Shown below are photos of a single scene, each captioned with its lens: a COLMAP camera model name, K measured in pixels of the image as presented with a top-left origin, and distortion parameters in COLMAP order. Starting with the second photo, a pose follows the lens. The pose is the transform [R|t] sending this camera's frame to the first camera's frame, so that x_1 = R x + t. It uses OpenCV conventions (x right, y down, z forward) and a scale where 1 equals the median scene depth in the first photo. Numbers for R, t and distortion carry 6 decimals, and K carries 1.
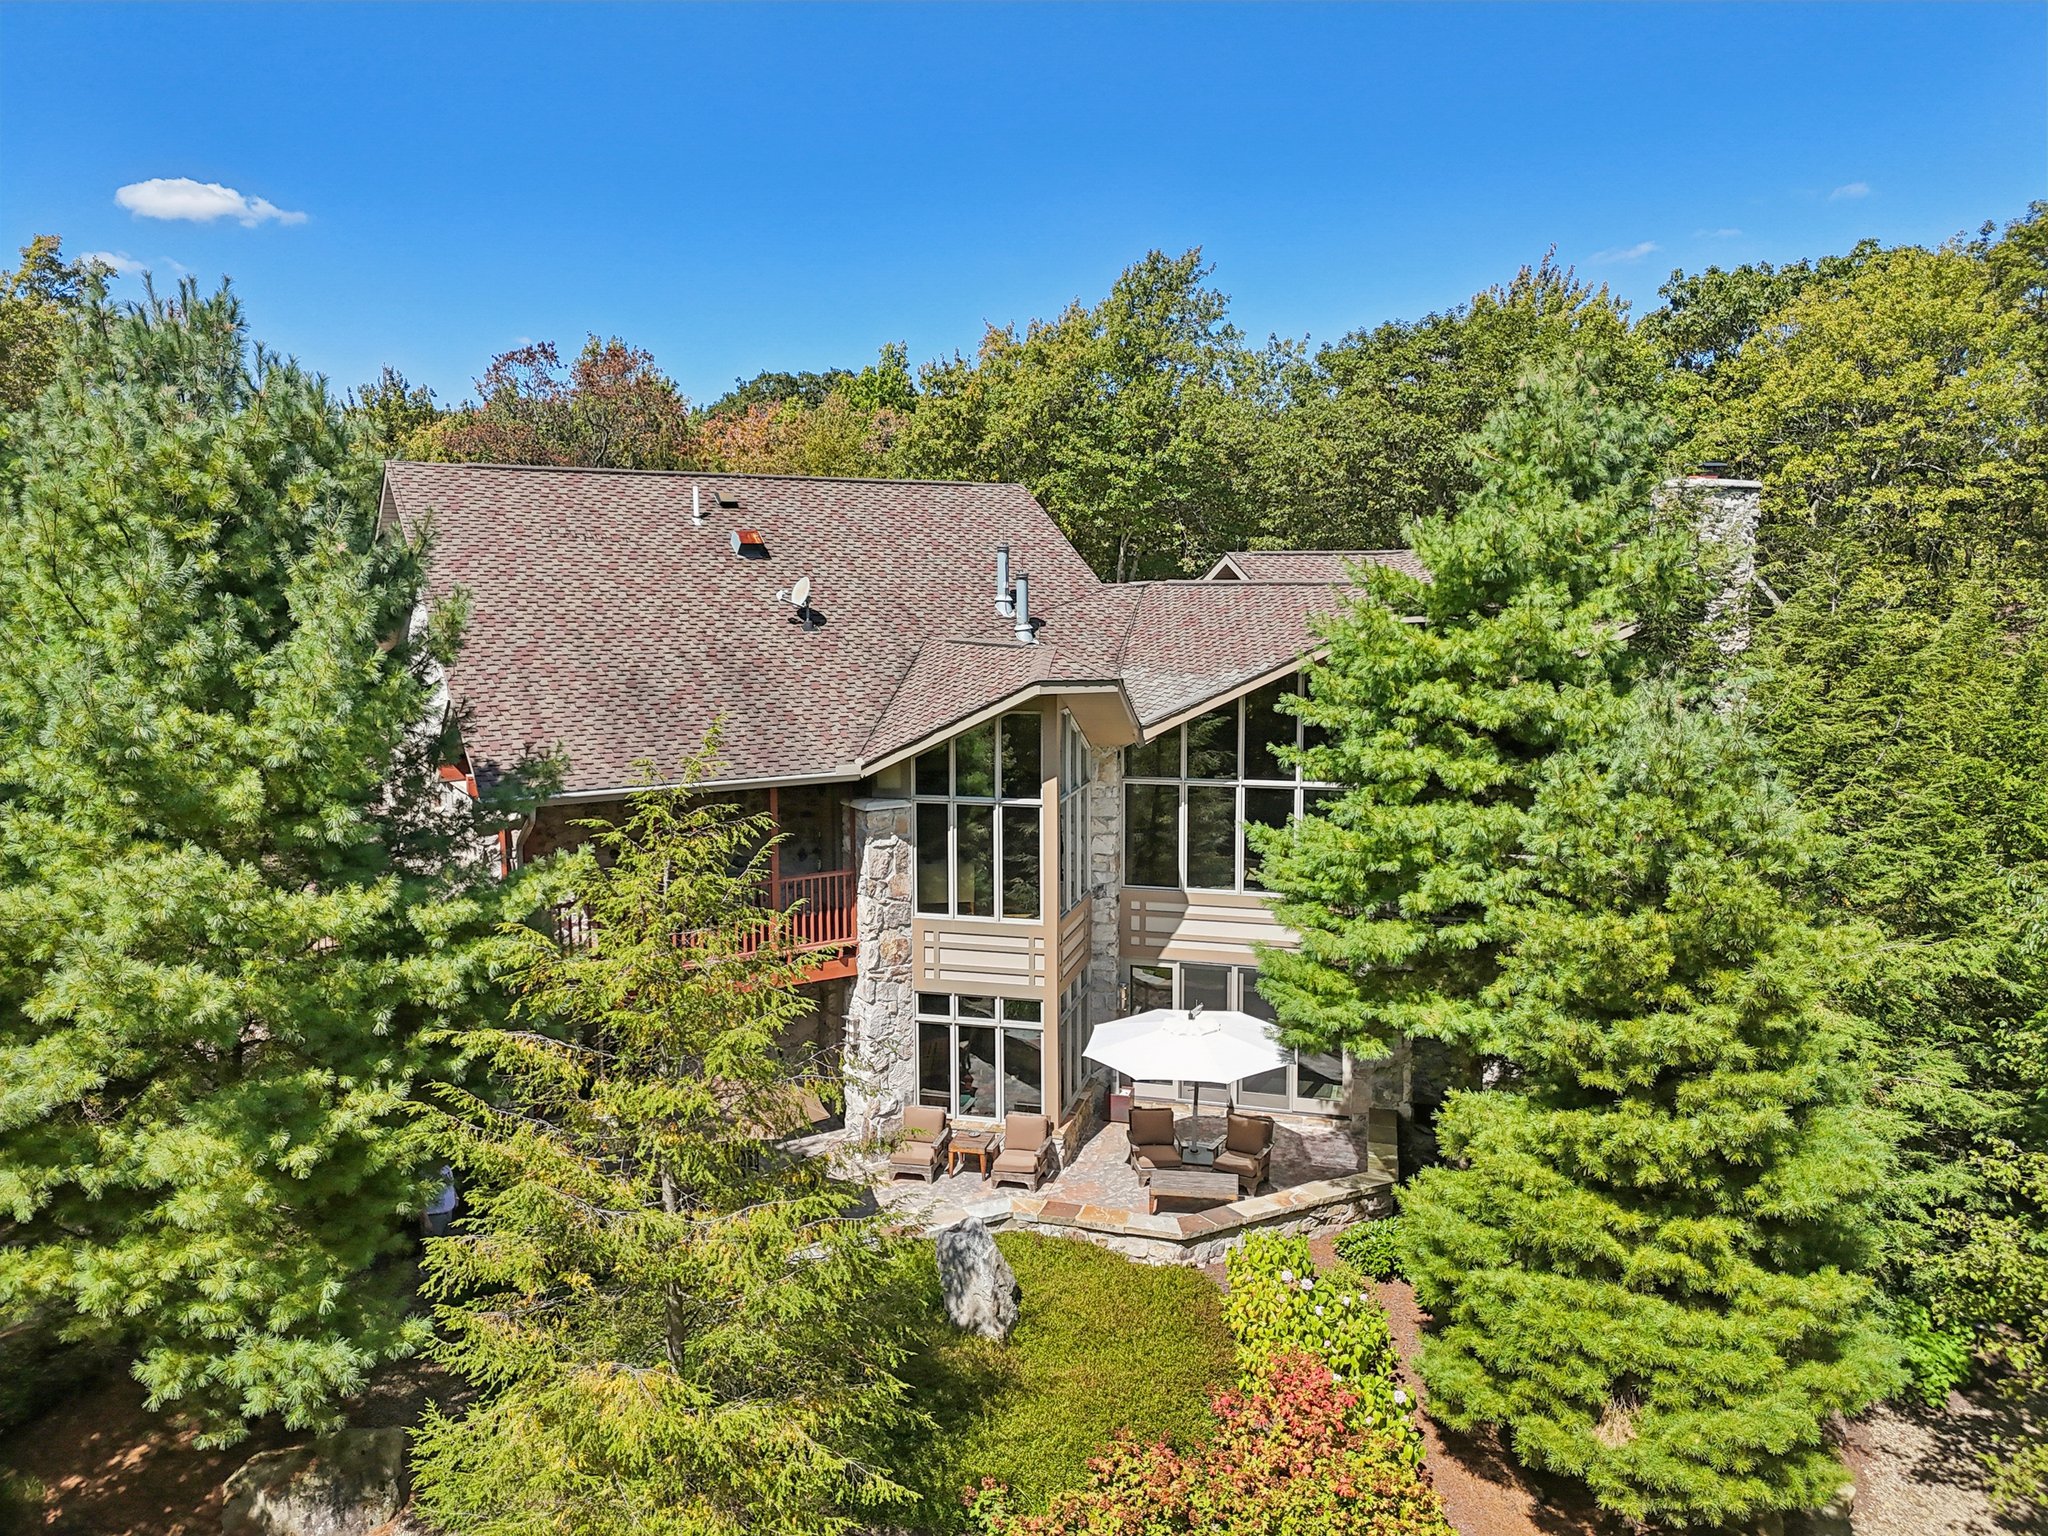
lens RADIAL K [[1496.2, 0, 1021.7], [0, 1496.2, 762.2], [0, 0, 1]] dist [0.116260, -0.153113]
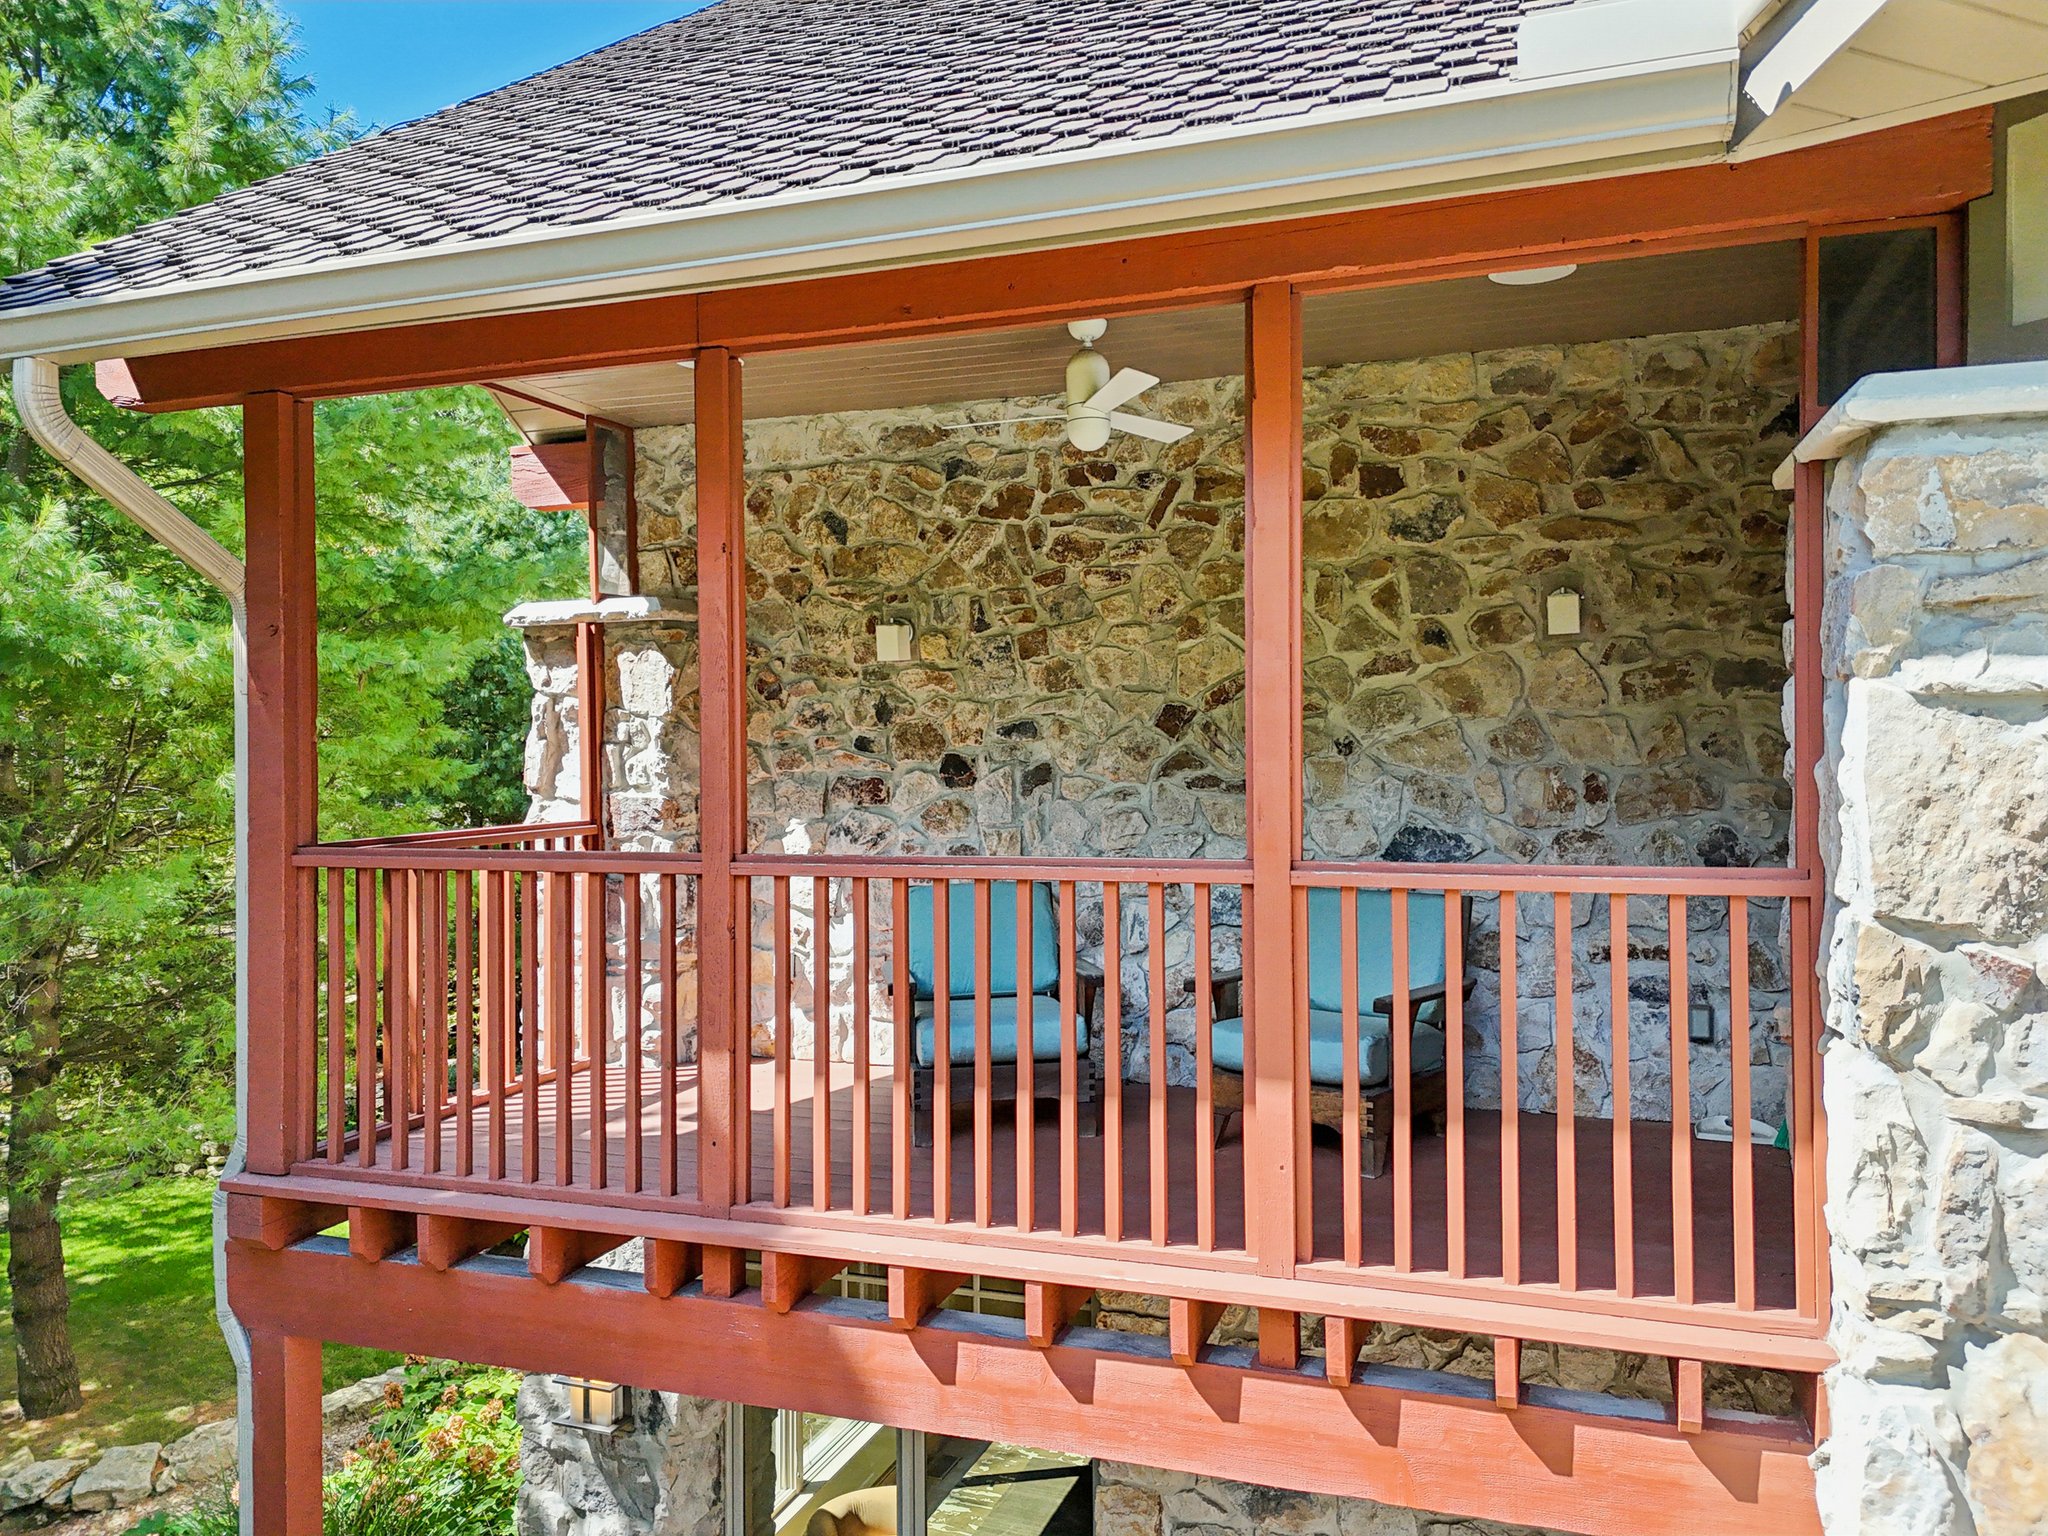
lens RADIAL K [[1497.2, 0, 1021.0], [0, 1497.2, 762.4], [0, 0, 1]] dist [0.097687, -0.106978]
pose [[0.639148, 0.002040, -0.769081, -0.043685], [-0.095413, 0.992482, -0.076660, 0.081200], [0.763143, 0.122377, 0.634537, 0.846463]]
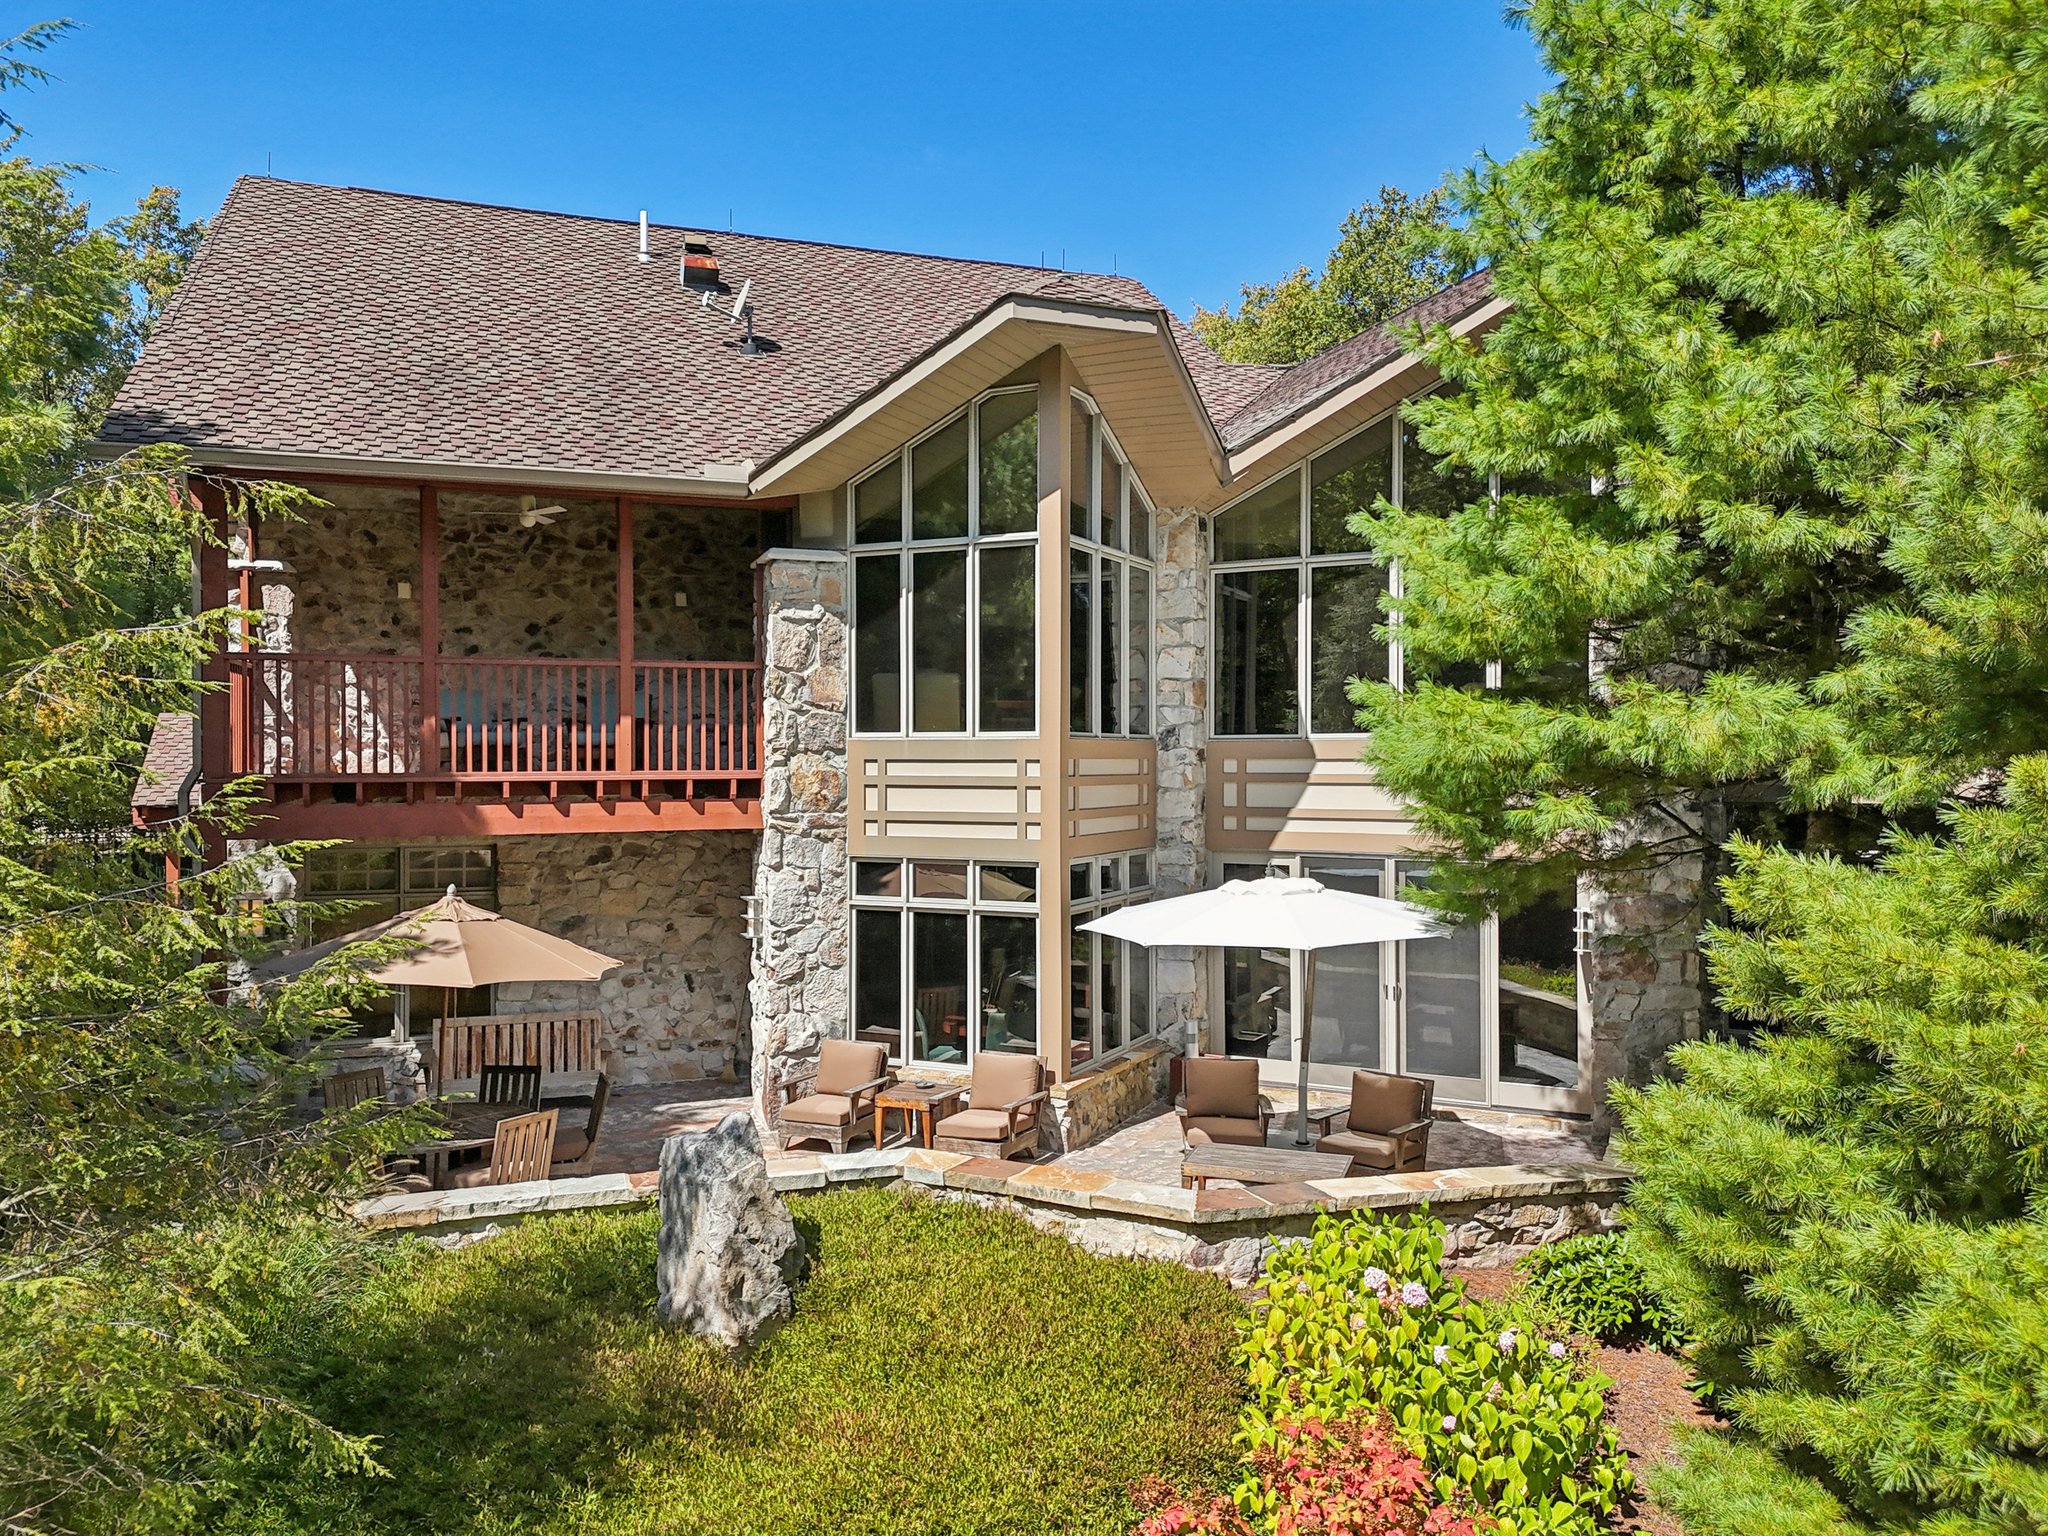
lens RADIAL K [[1497.2, 0, 1021.0], [0, 1497.2, 762.4], [0, 0, 1]] dist [0.097687, -0.106978]
pose [[0.979494, 0.001803, -0.201463, 0.129396], [-0.027606, 0.991730, -0.125342, 0.194481], [0.199571, 0.128333, 0.971443, 0.405102]]
